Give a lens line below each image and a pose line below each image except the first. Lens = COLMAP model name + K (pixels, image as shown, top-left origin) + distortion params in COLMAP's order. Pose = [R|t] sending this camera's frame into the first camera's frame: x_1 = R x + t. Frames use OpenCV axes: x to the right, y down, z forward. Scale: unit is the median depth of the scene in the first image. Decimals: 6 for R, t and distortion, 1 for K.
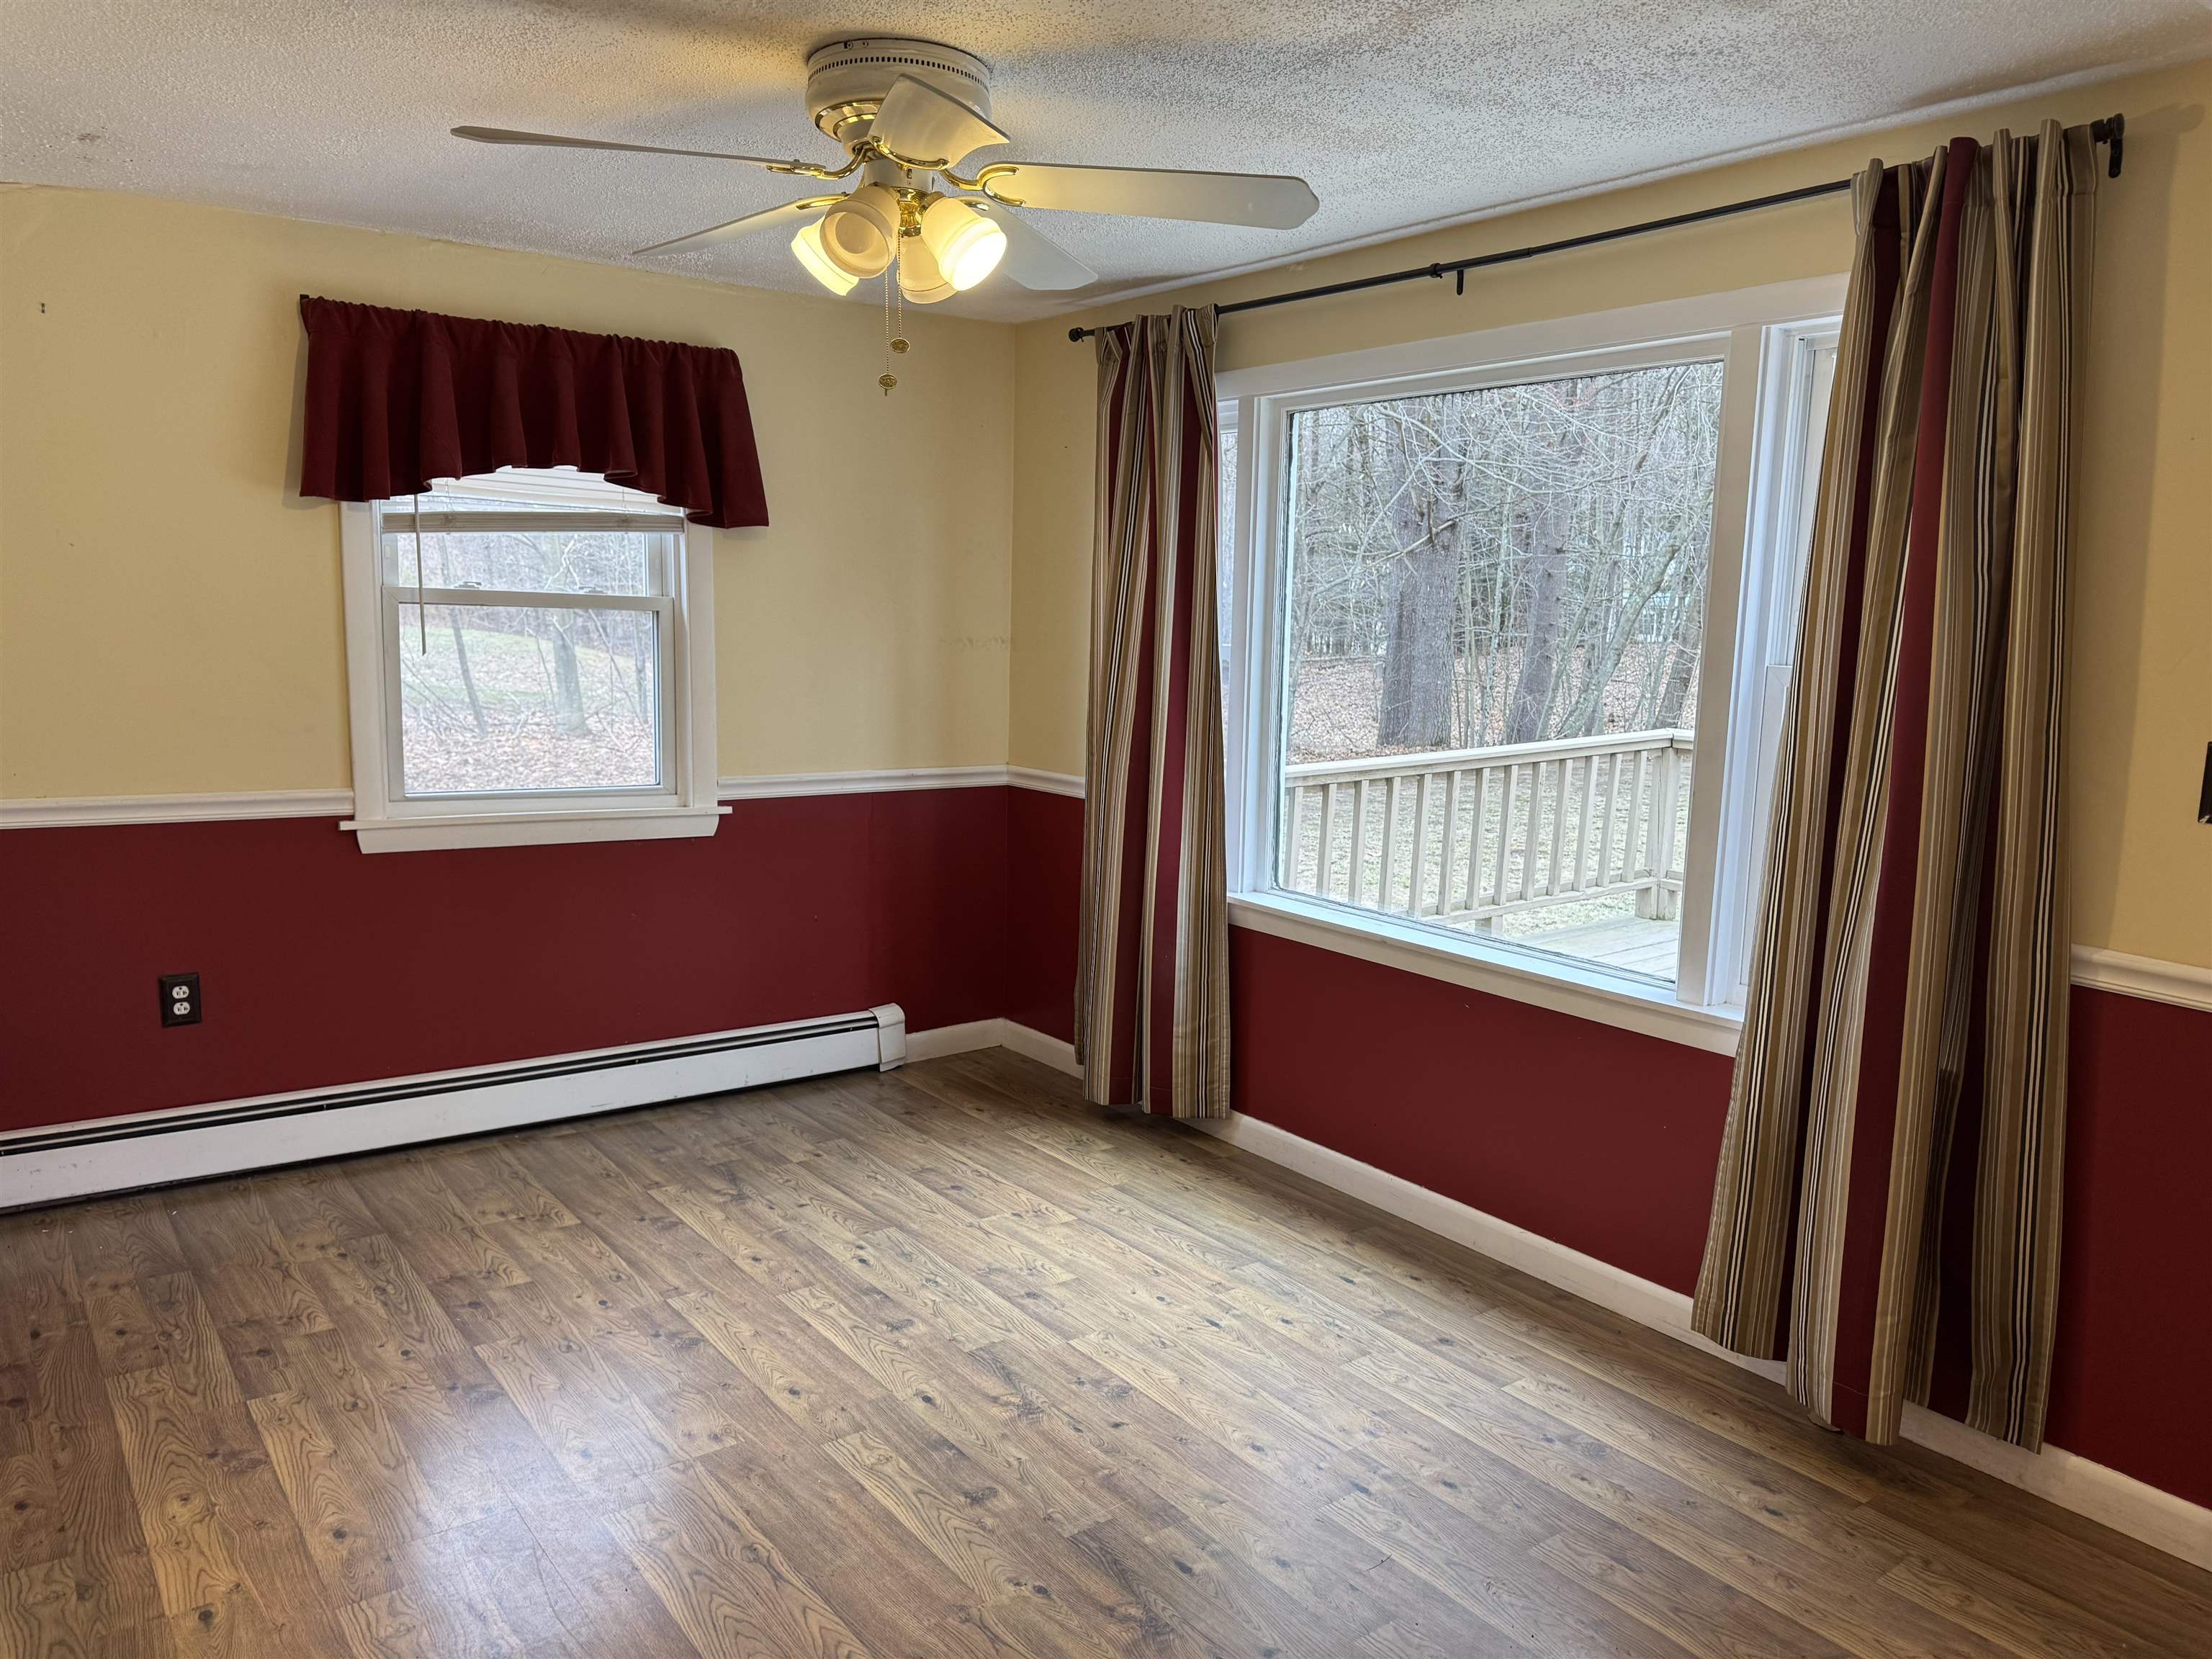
lens RADIAL K [[1576.1, 0, 1114.5], [0, 1576.1, 824.1], [0, 0, 1]] dist [0.086941, -0.079574]
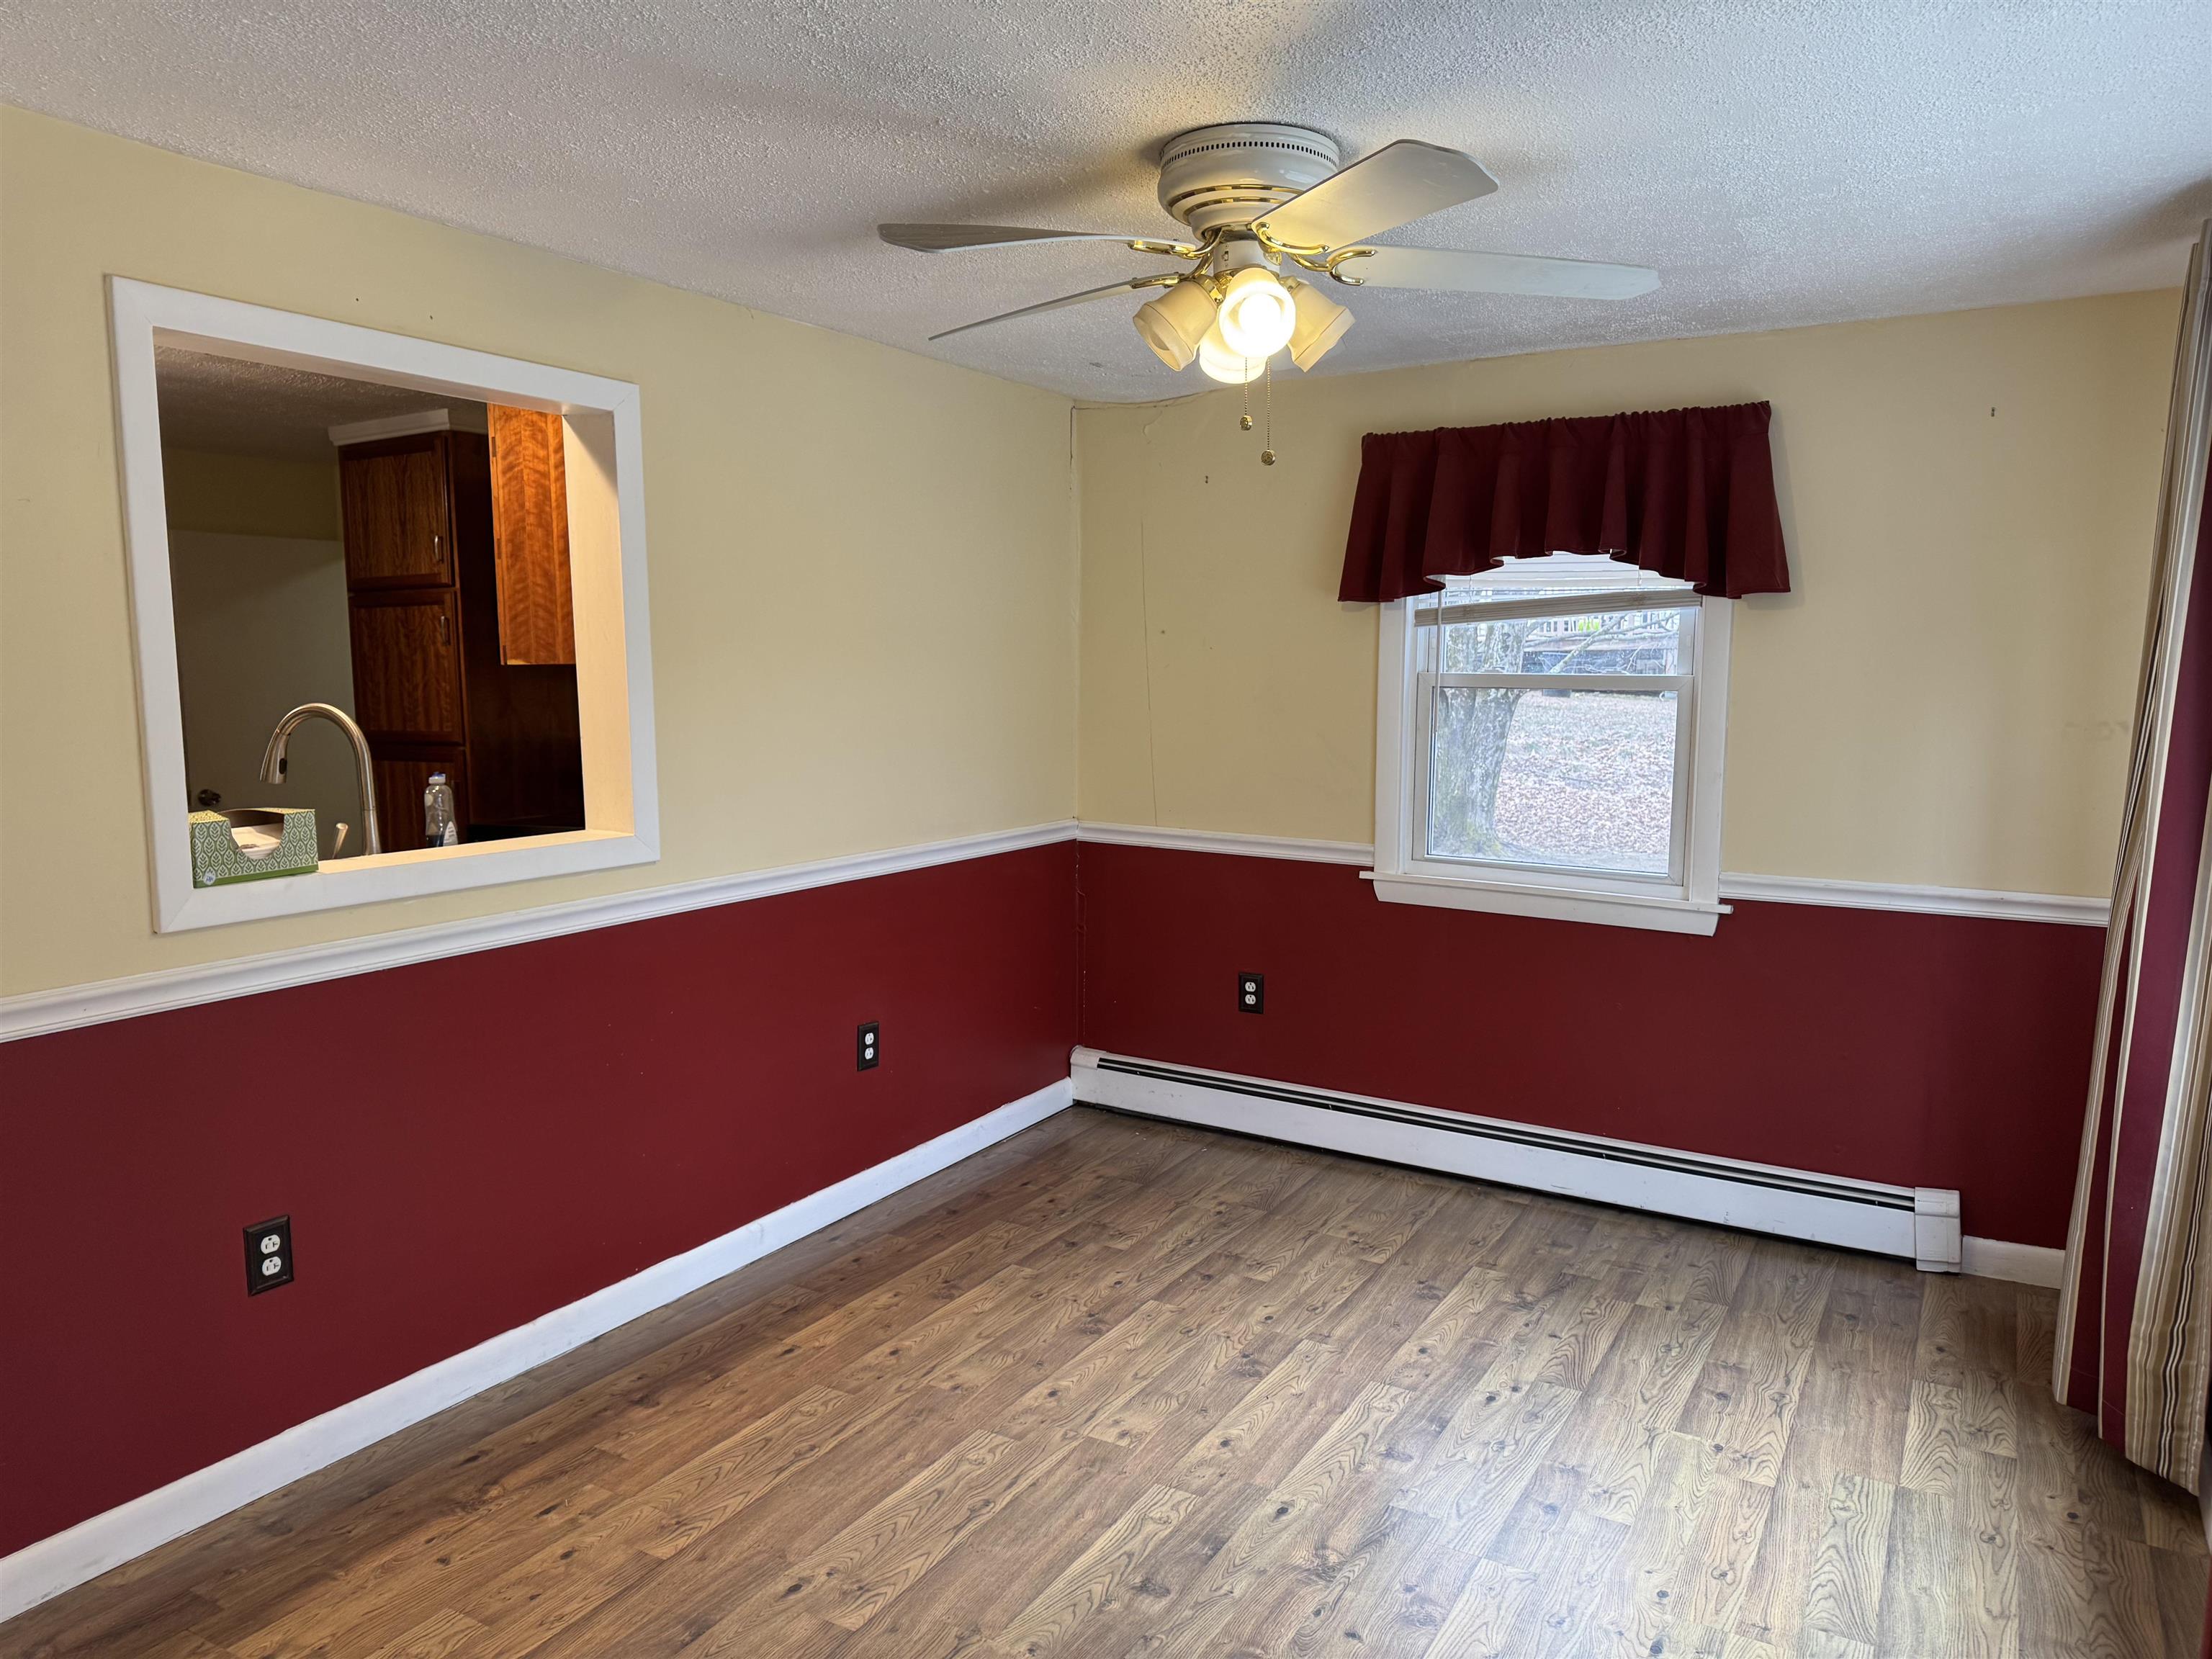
lens RADIAL K [[1576.1, 0, 1108.1], [0, 1576.1, 832.4], [0, 0, 1]] dist [0.086941, -0.079574]
pose [[0.387285, 0.075958, -0.918826, 0.554034], [-0.123177, 0.991929, 0.030082, -0.045134], [0.913695, 0.101528, 0.393515, 0.395098]]
